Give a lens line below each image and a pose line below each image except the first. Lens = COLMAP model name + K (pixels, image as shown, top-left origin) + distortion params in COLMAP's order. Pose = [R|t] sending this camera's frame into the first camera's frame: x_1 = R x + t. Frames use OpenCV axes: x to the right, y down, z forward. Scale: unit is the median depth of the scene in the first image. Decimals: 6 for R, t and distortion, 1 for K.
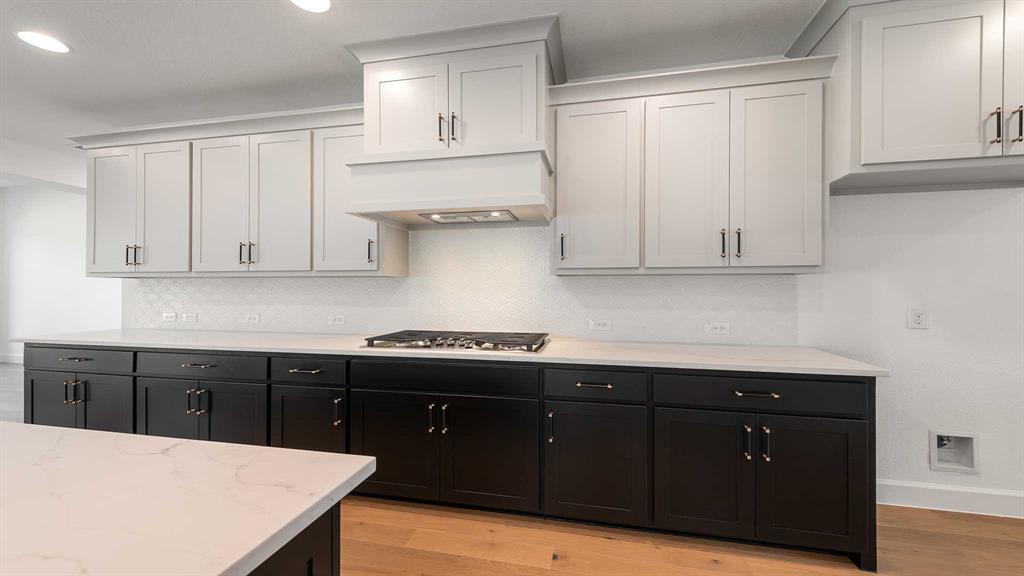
lens RADIAL K [[393.6, 0, 513.7], [0, 393.6, 282.8], [0, 0, 1]] dist [-0.002552, -0.000468]
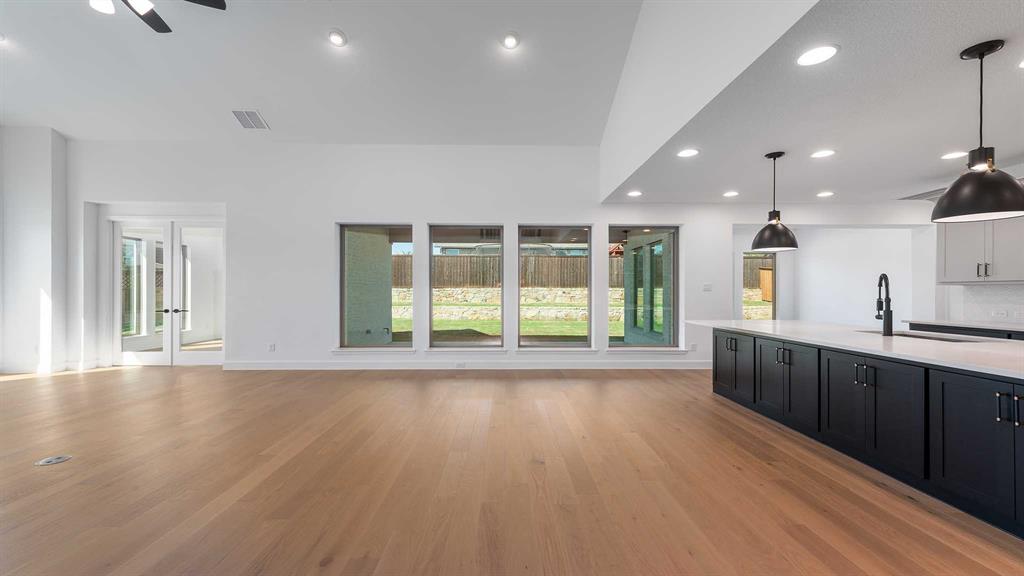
lens RADIAL K [[408.6, 0, 512.2], [0, 408.6, 289.2], [0, 0, 1]] dist [0.000838, -0.000007]
pose [[0.222501, -0.004398, -0.974922, 0.436013], [-0.007248, 0.999955, -0.006165, 0.029434], [0.974905, 0.008438, 0.222460, -1.415159]]
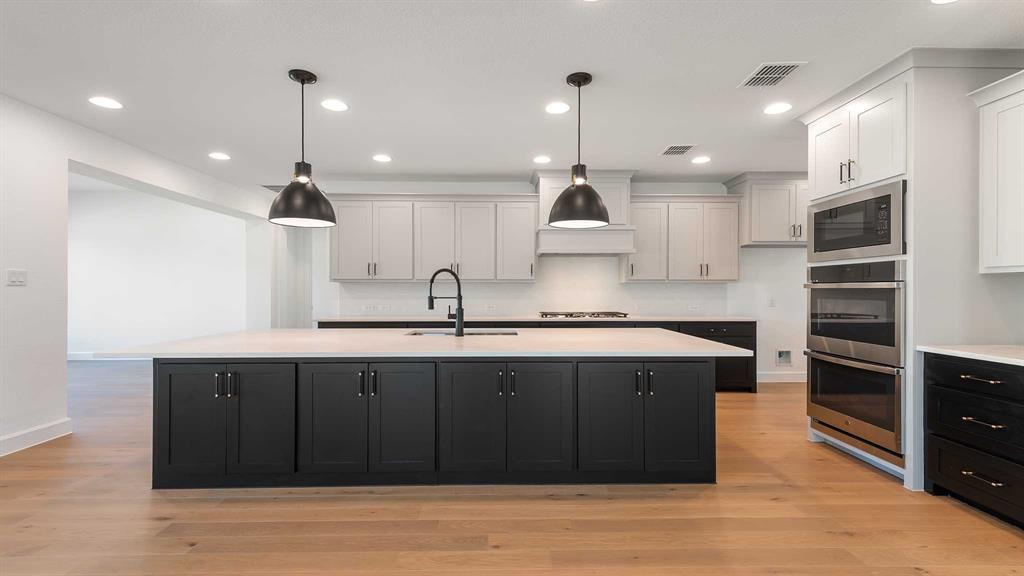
lens RADIAL K [[414.3, 0, 520.7], [0, 414.3, 294.1], [0, 0, 1]] dist [0.000597, 0.000392]
pose [[0.975714, 0.000479, 0.219049, -1.012574], [-0.001835, 0.999980, 0.005987, 0.031332], [-0.219042, -0.006244, 0.975695, -1.126383]]
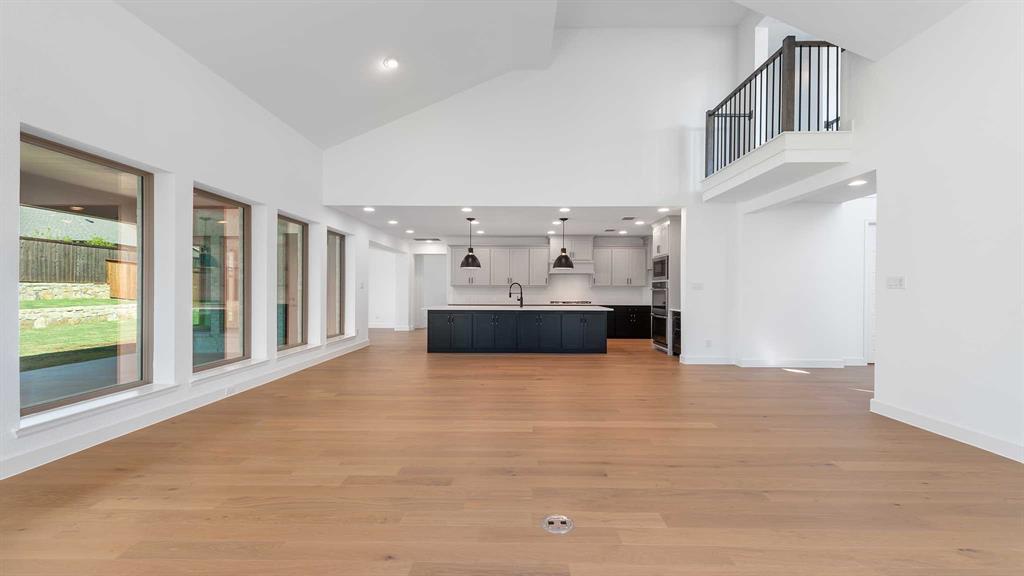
lens RADIAL K [[408.6, 0, 511.8], [0, 408.6, 293.4], [0, 0, 1]] dist [0.000838, -0.000007]
pose [[0.985488, 0.005219, 0.169663, -1.734957], [-0.005655, 0.999982, 0.002090, 0.048056], [-0.169649, -0.003019, 0.985500, -3.825047]]
